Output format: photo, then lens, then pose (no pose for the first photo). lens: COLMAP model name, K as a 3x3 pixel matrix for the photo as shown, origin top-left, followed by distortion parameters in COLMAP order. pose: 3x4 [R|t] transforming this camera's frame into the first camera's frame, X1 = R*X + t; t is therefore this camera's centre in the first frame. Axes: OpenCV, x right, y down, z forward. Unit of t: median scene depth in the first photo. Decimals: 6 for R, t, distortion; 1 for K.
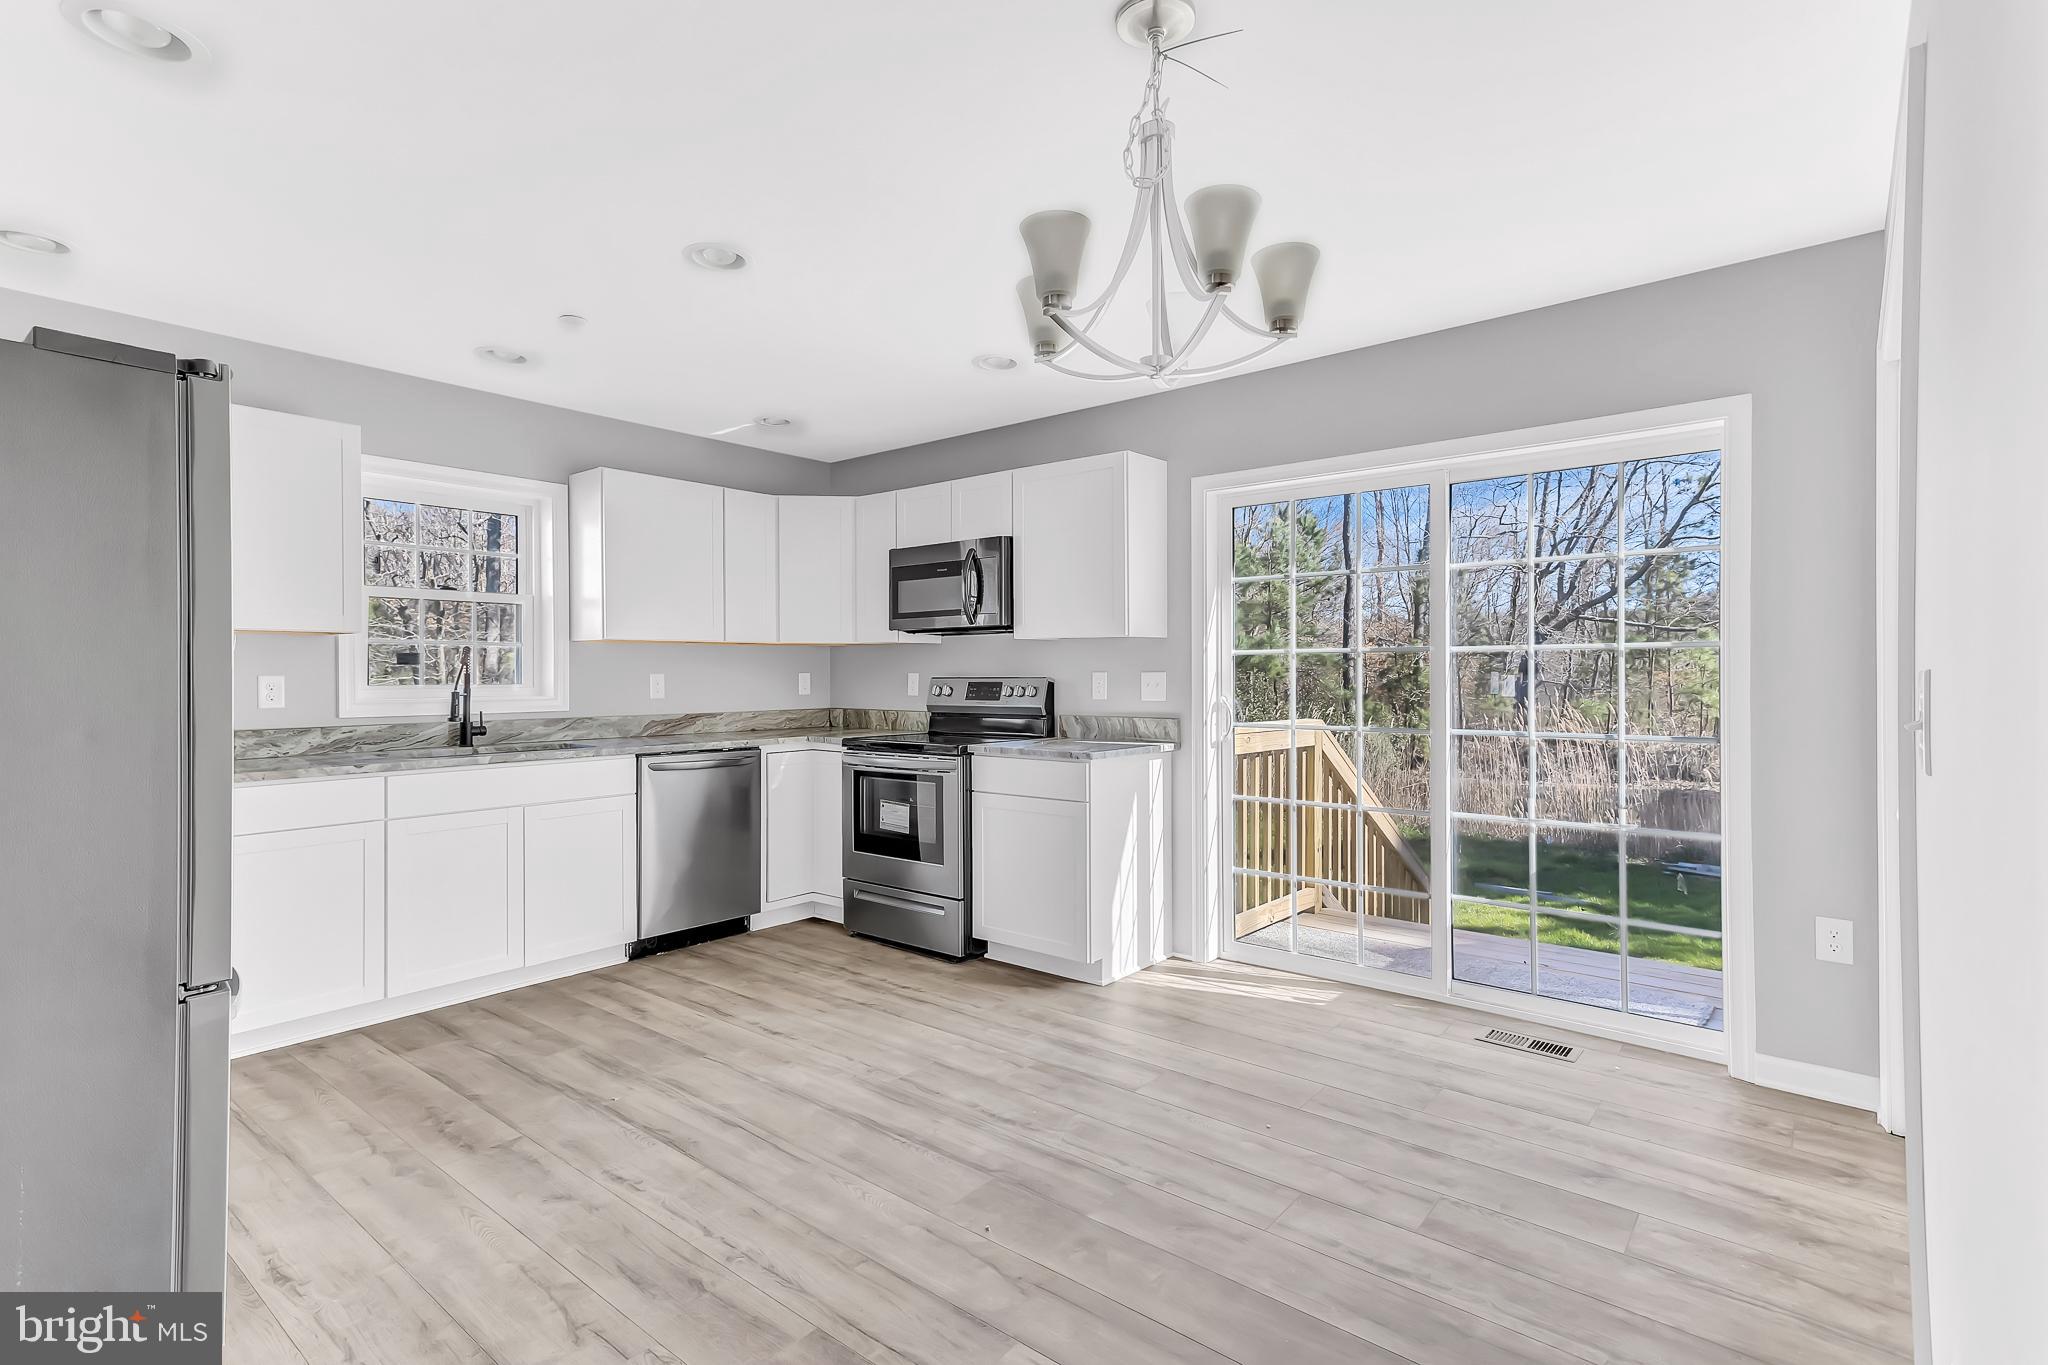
lens RADIAL K [[971.3, 0, 1022.3], [0, 971.3, 673.0], [0, 0, 1]] dist [0.015021, 0.013802]
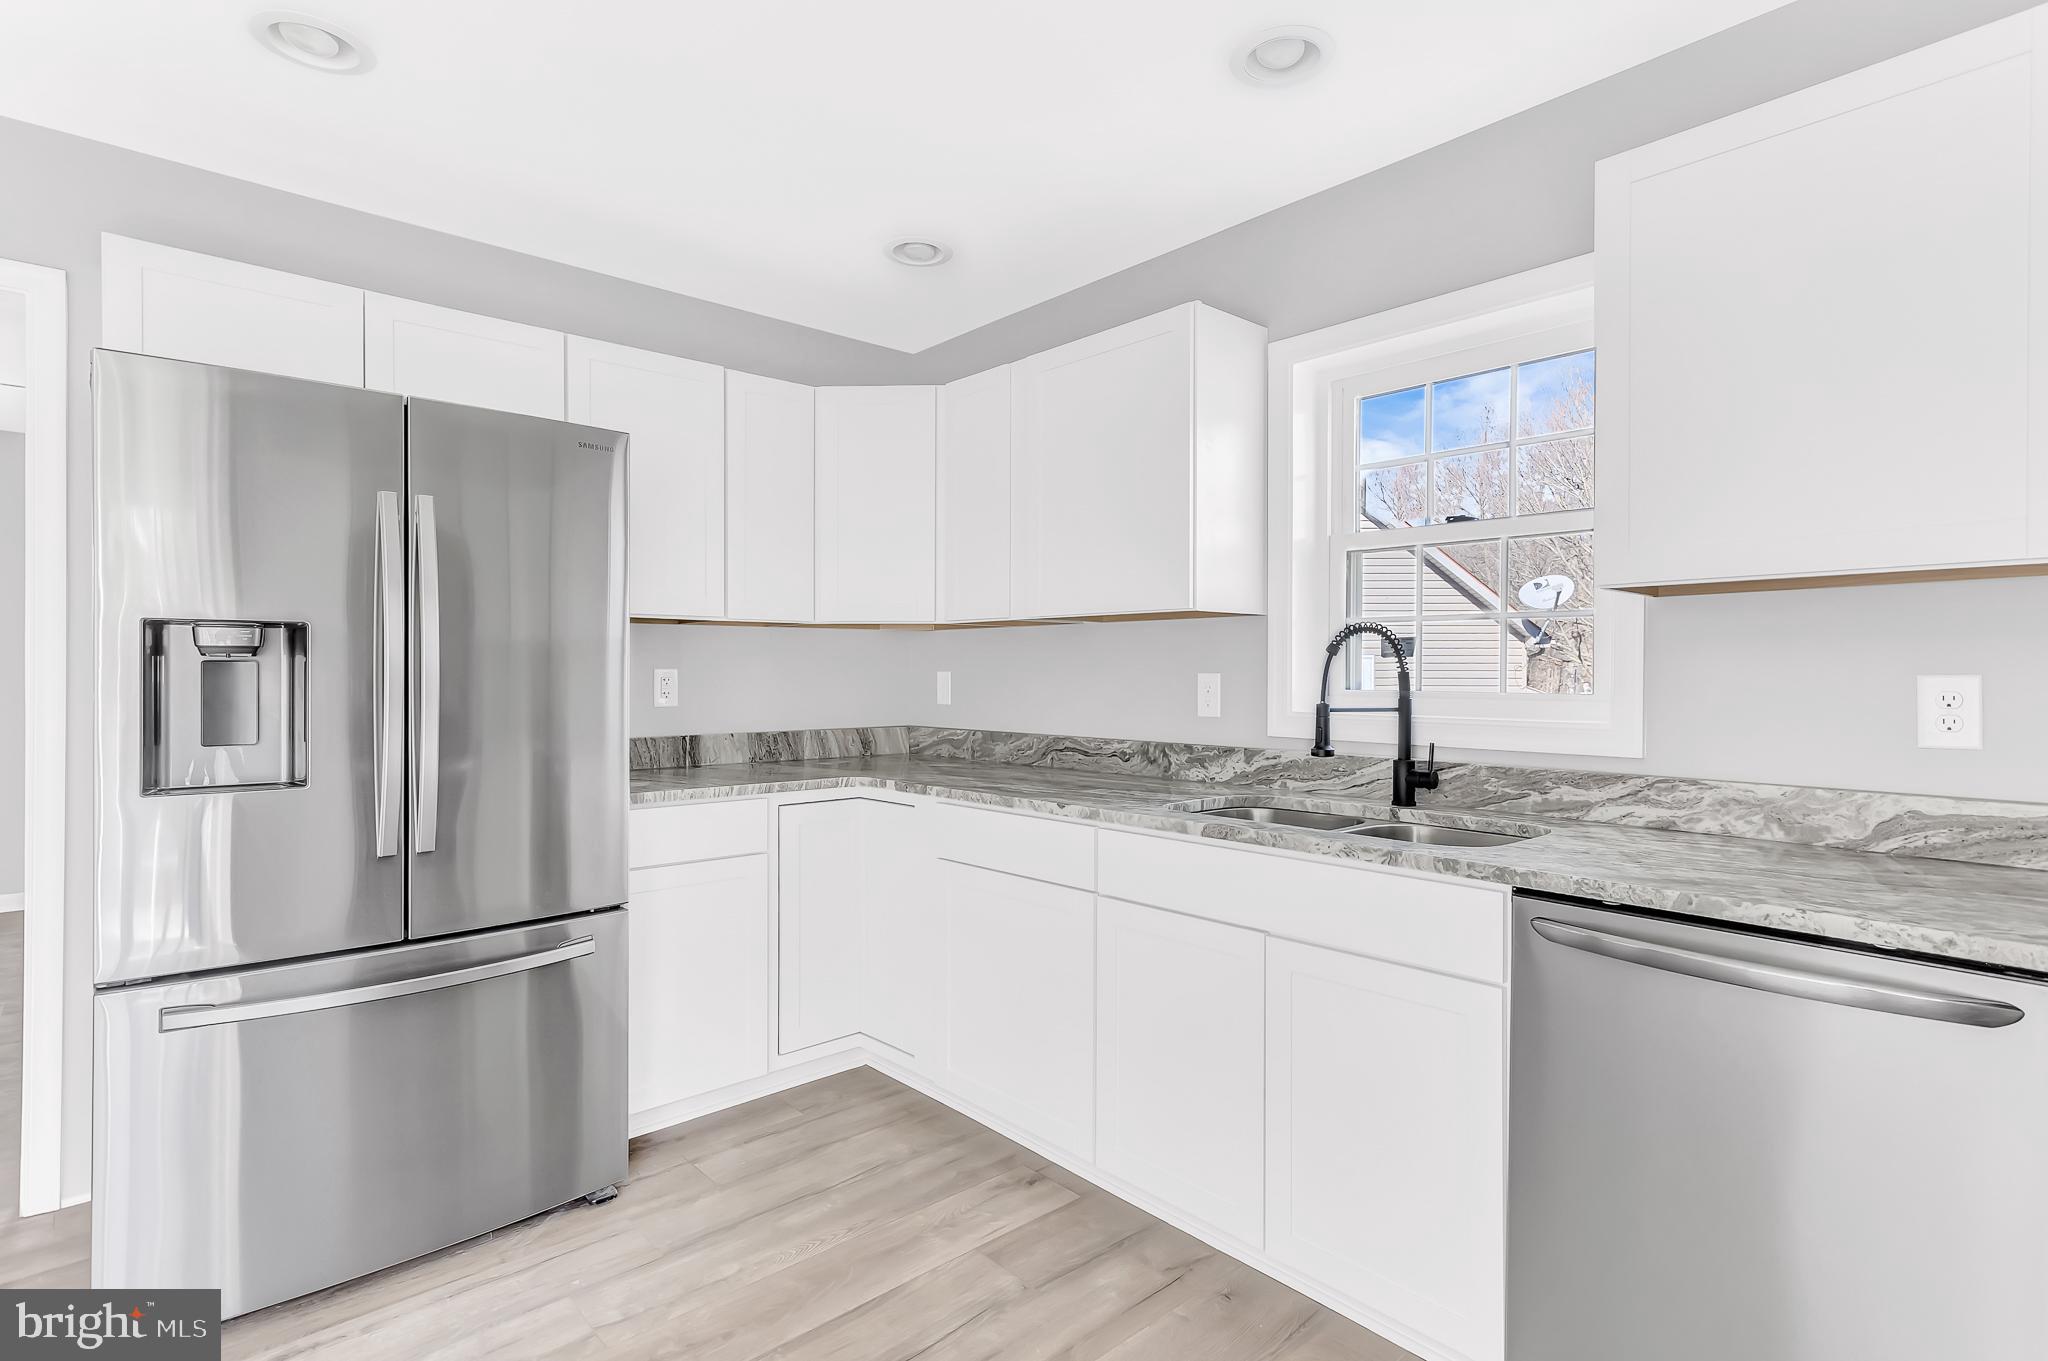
lens RADIAL K [[1014.9, 0, 1024.0], [0, 1014.9, 680.5], [0, 0, 1]] dist [0.001868, 0.012231]
pose [[-0.145953, 0.010520, -0.989236, 0.022533], [-0.002809, 0.999935, 0.011049, 0.000047], [0.989287, 0.004392, -0.145914, 0.870631]]
